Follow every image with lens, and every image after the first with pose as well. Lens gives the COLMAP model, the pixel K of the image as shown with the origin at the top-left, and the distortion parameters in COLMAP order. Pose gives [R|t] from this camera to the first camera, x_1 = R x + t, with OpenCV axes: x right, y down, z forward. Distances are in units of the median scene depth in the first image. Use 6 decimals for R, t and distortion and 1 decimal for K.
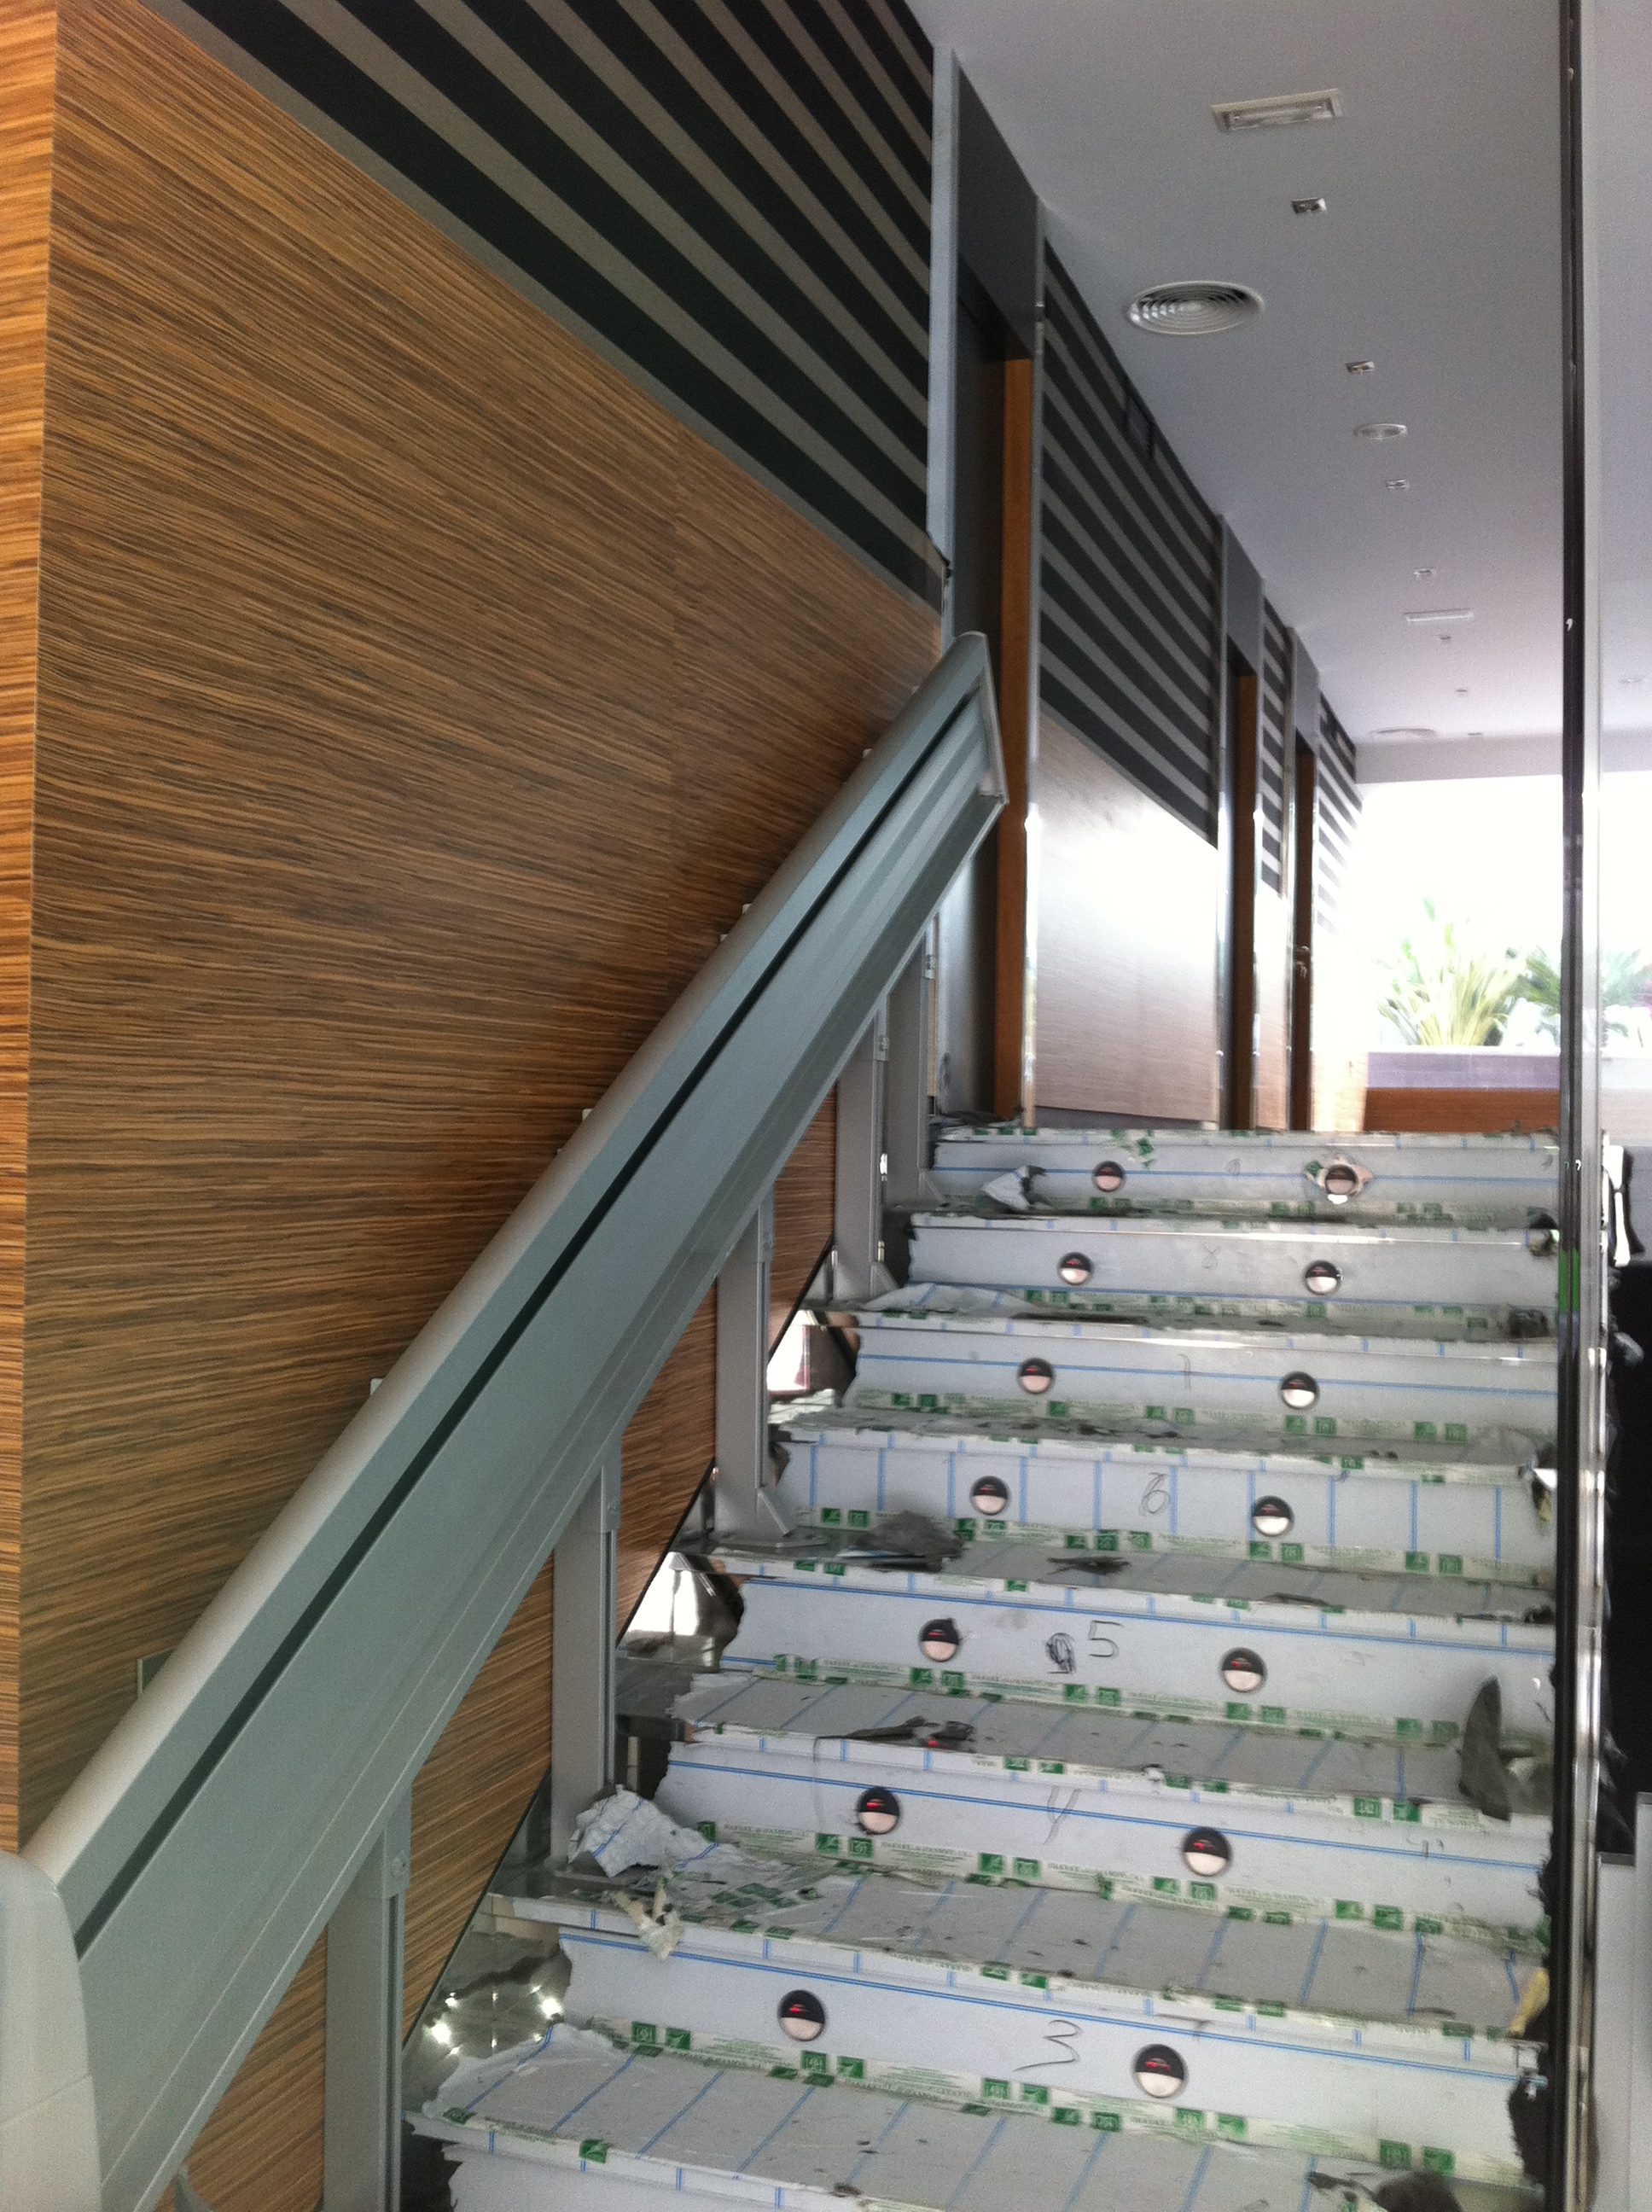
lens RADIAL K [[2098.9, 0, 837.0], [0, 2098.9, 1130.2], [0, 0, 1]] dist [0.018944, 0.000000]
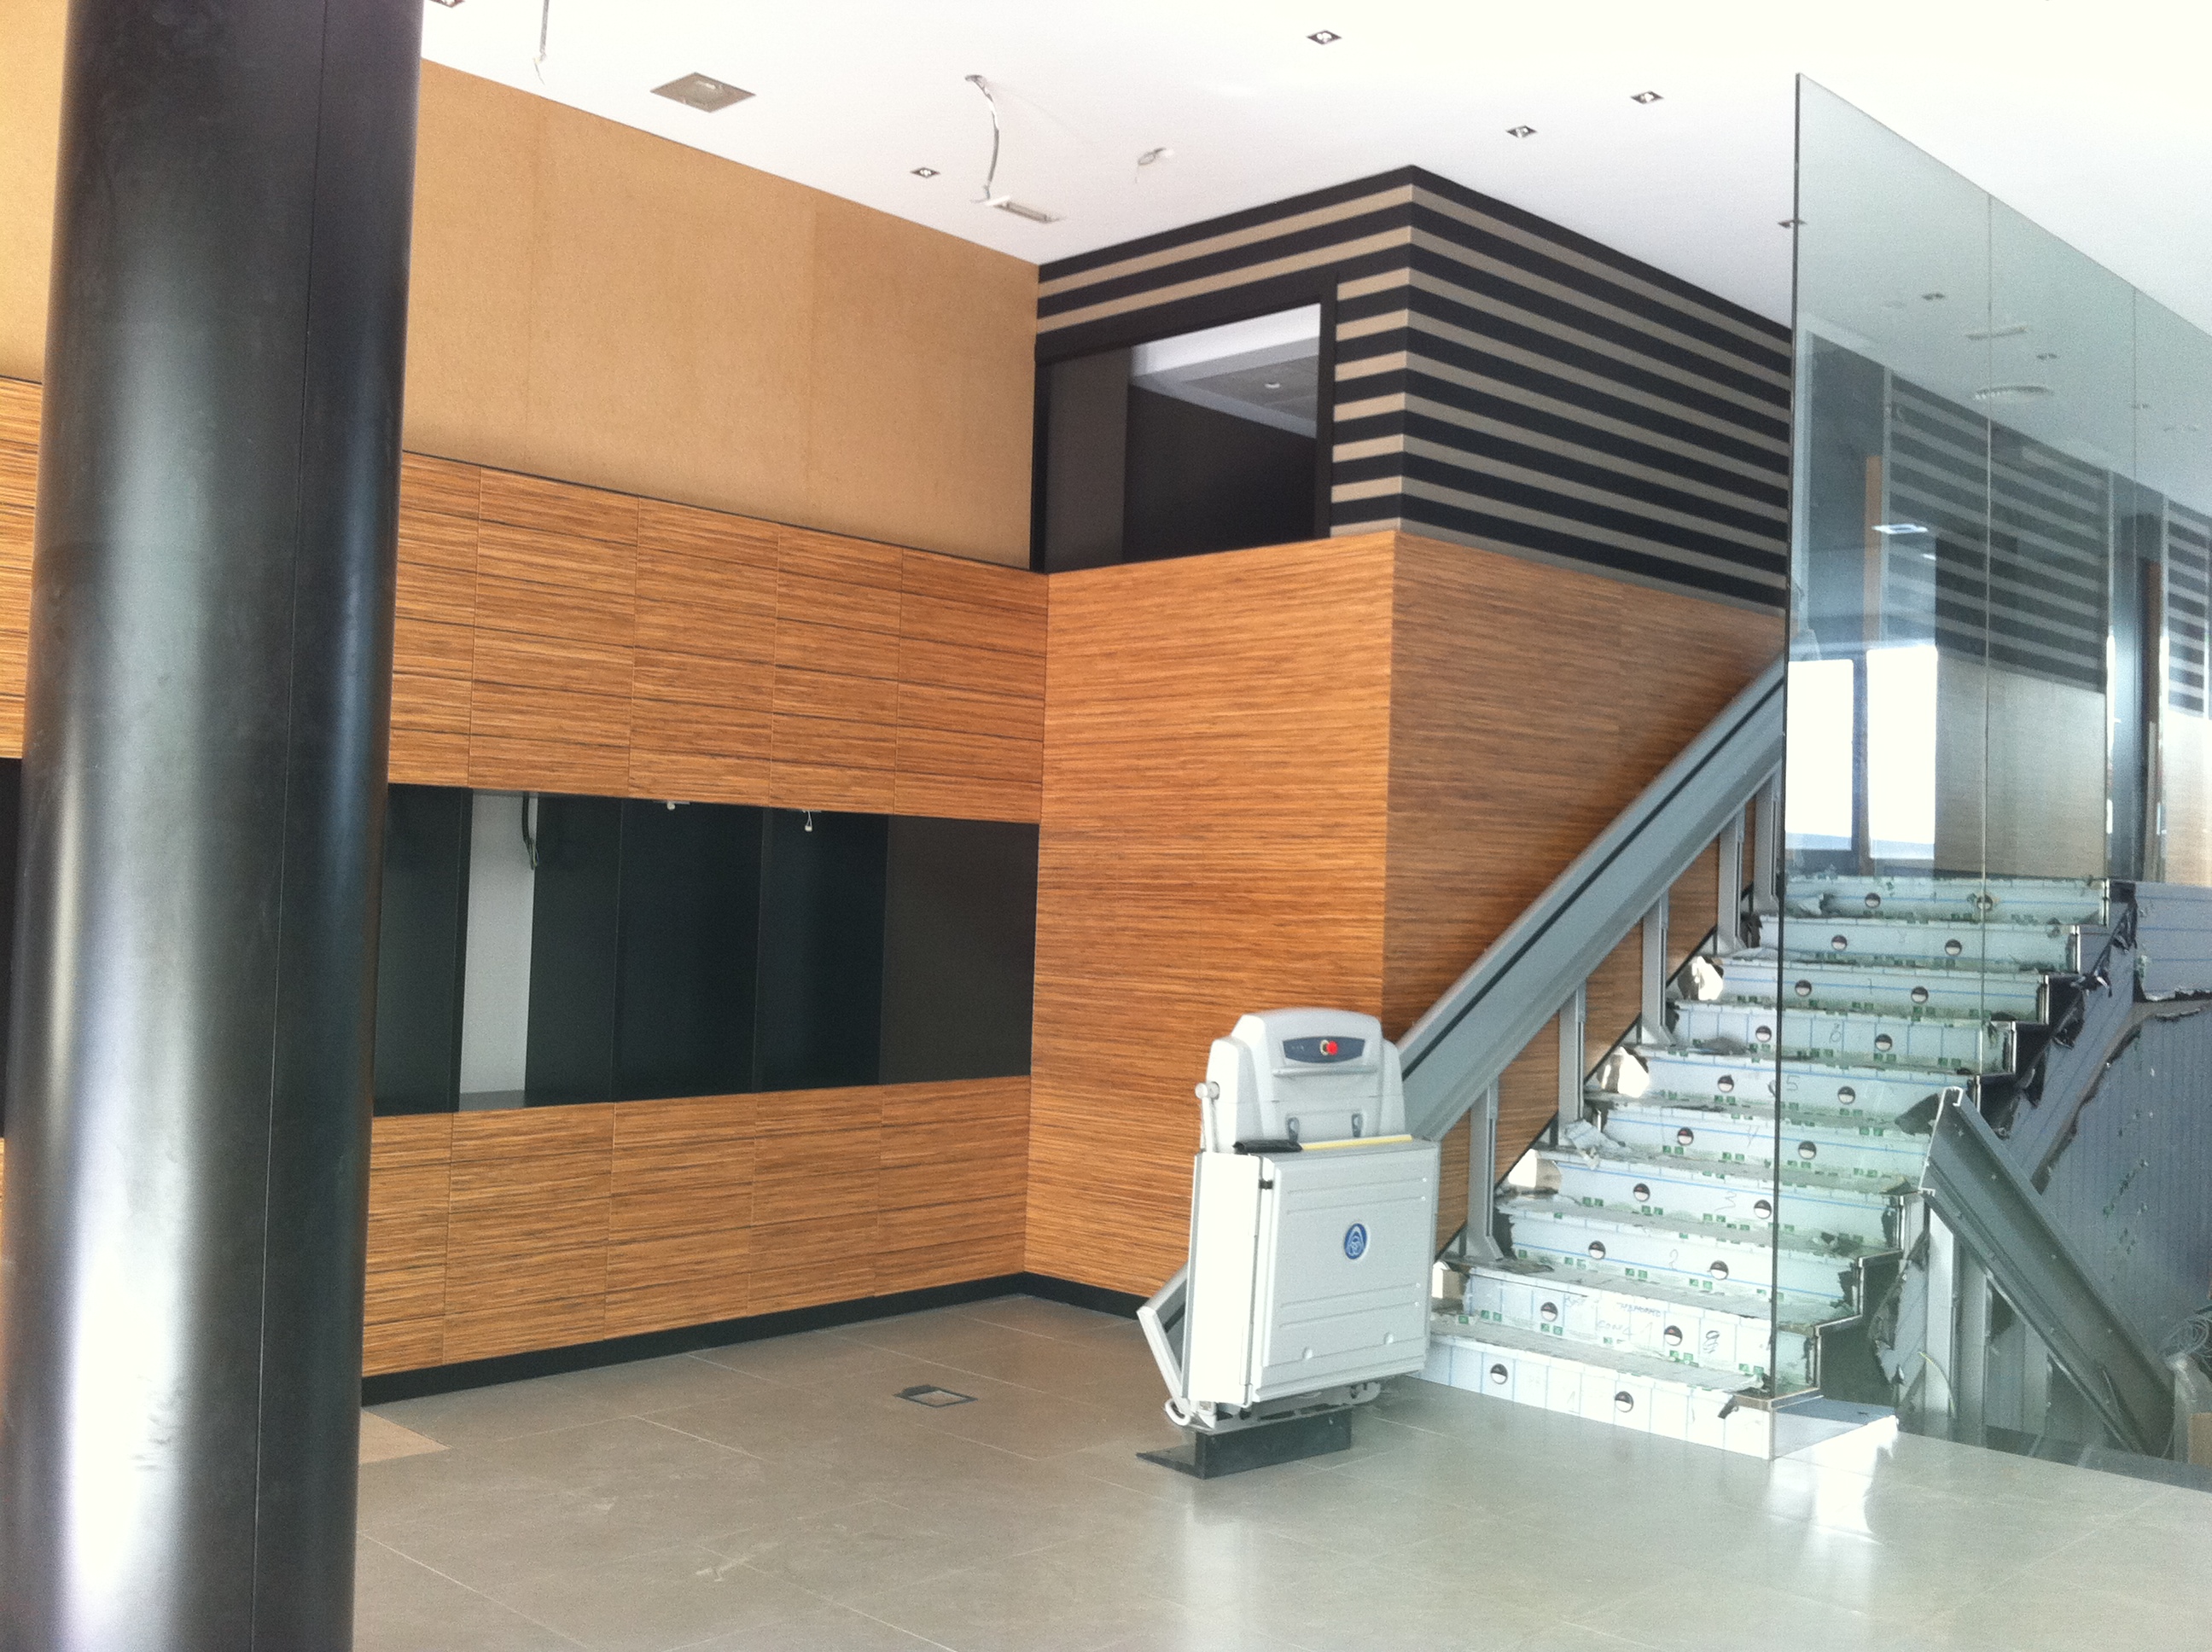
lens RADIAL K [[2098.9, 0, 1151.2], [0, 2098.9, 799.2], [0, 0, 1]] dist [0.018944, 0.000000]
pose [[0.909247, -0.007618, -0.416187, 0.529937], [-0.012235, 0.998911, -0.045015, 0.038259], [0.416077, 0.046022, 0.908164, -1.725287]]
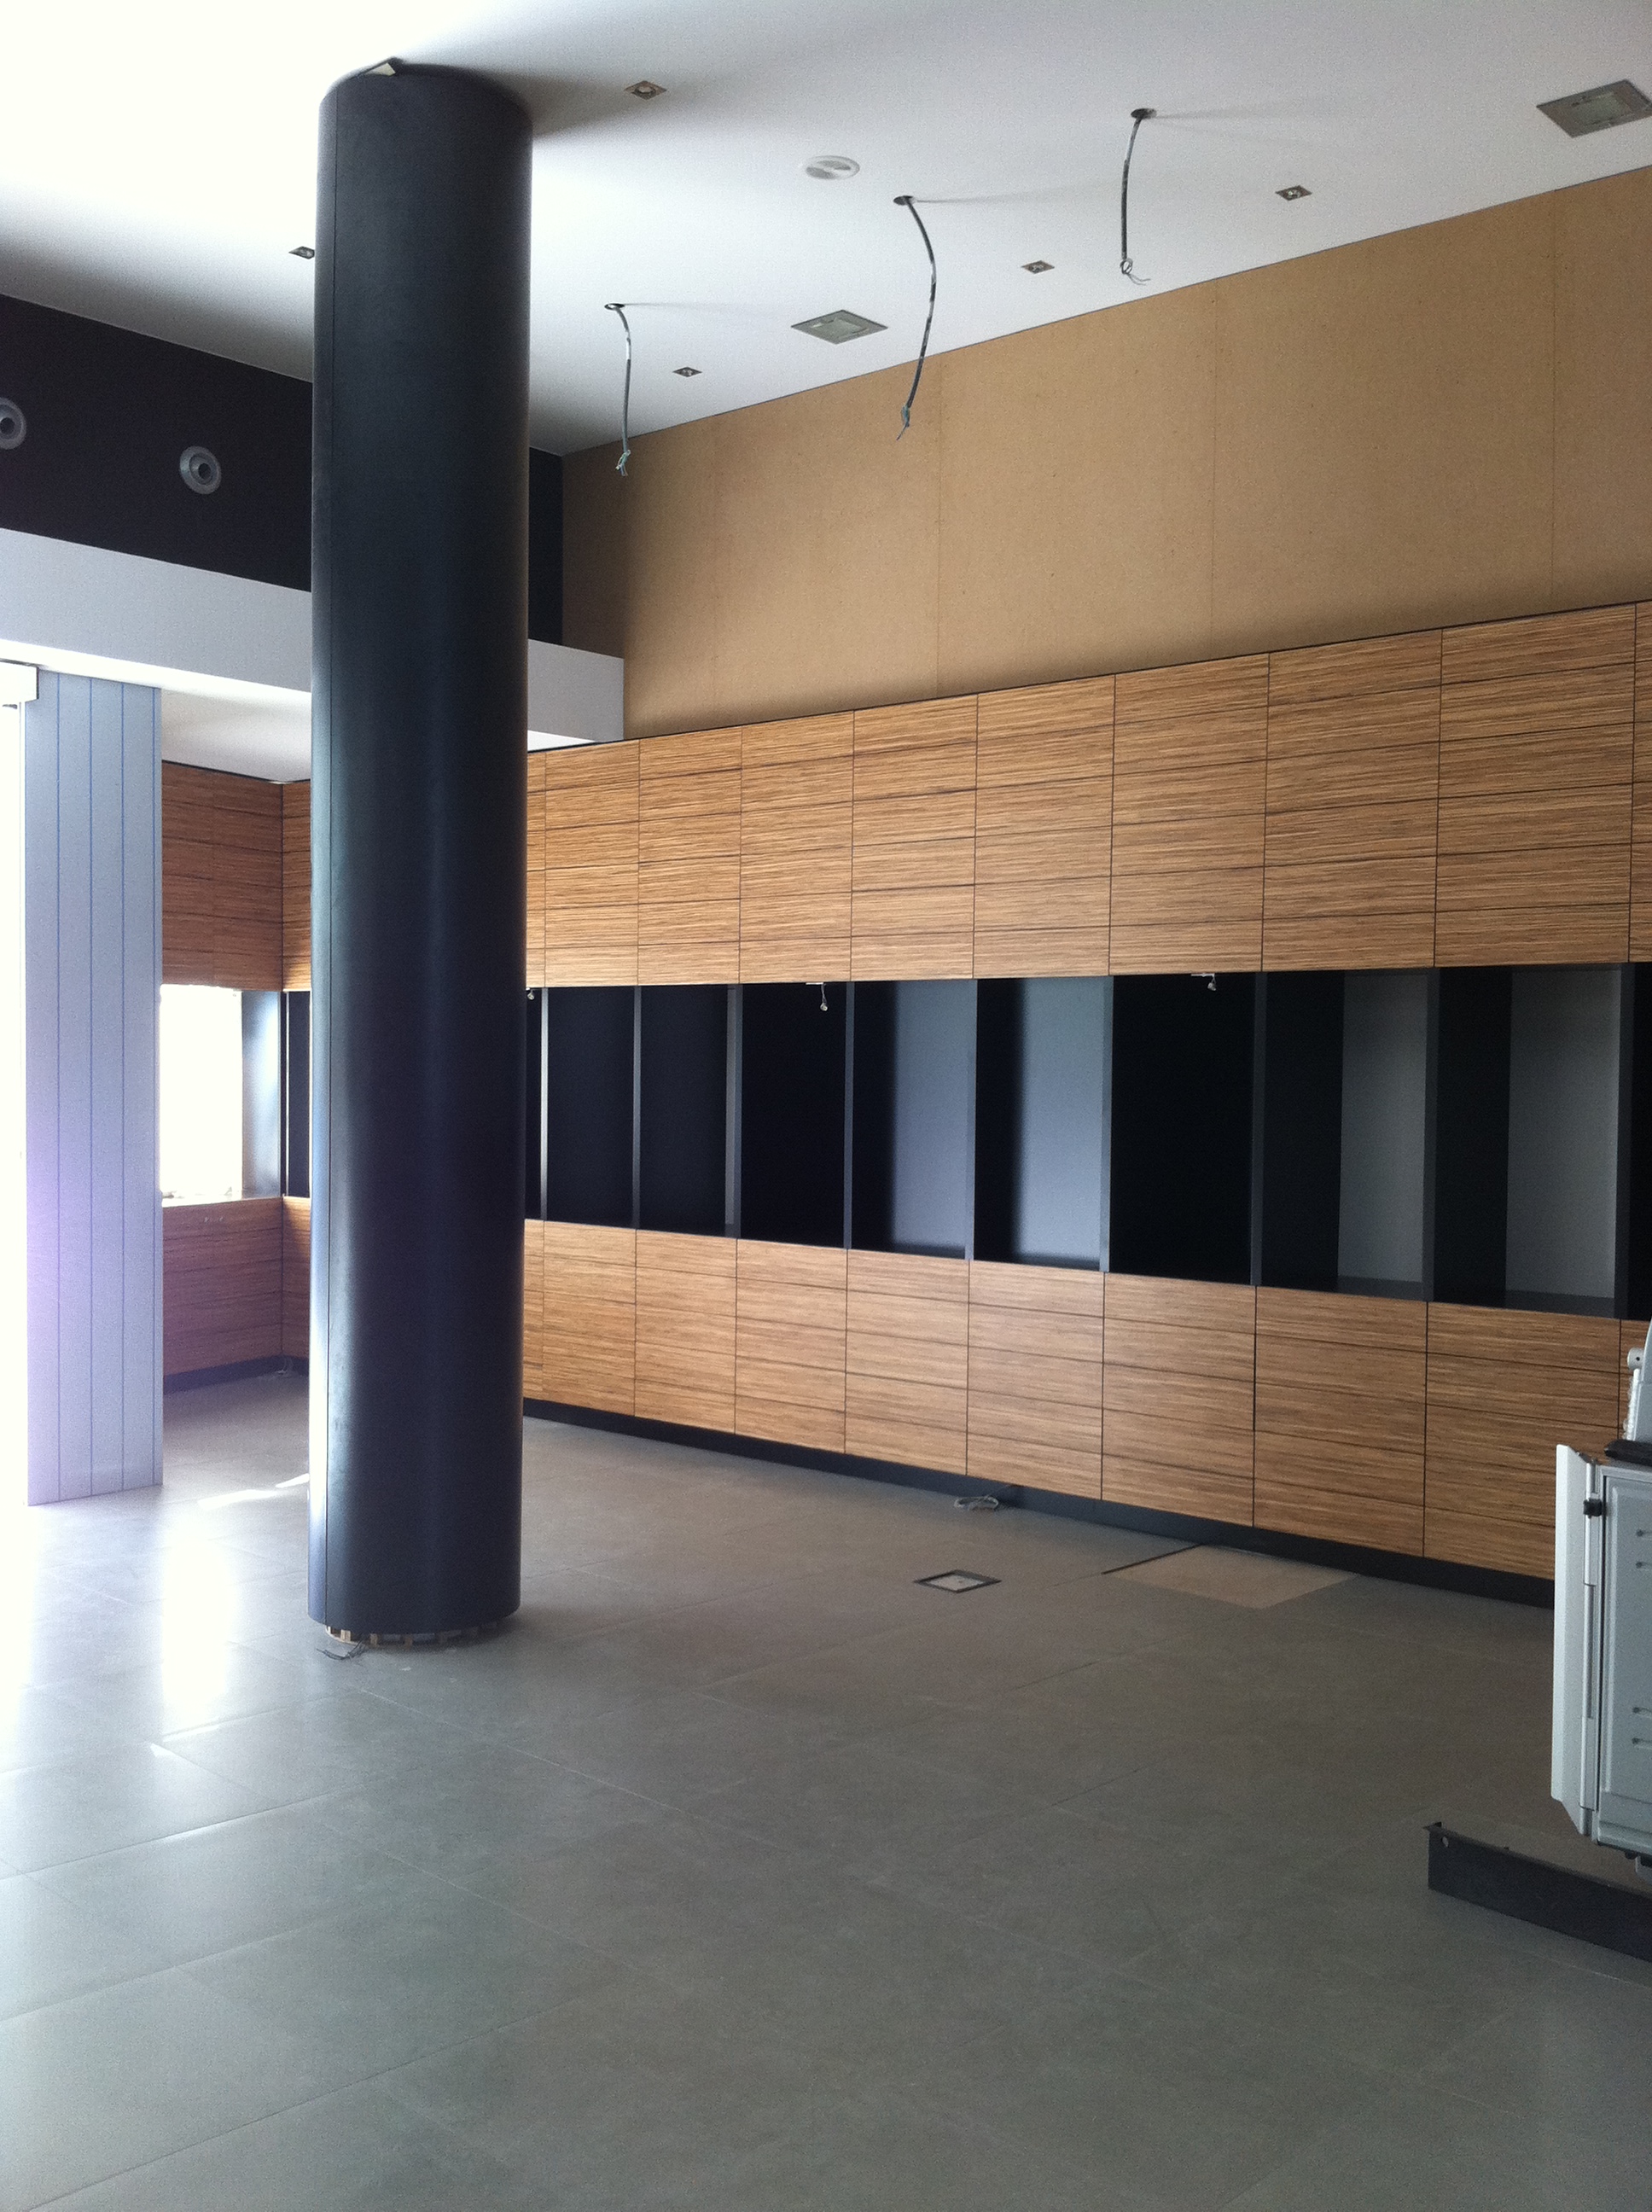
lens RADIAL K [[2098.9, 0, 785.1], [0, 2098.9, 1120.9], [0, 0, 1]] dist [0.018944, 0.000000]
pose [[-0.426531, 0.009145, -0.904427, 1.195133], [-0.007062, 0.999885, 0.013441, 0.068090], [0.904445, 0.012120, -0.426417, 0.391803]]
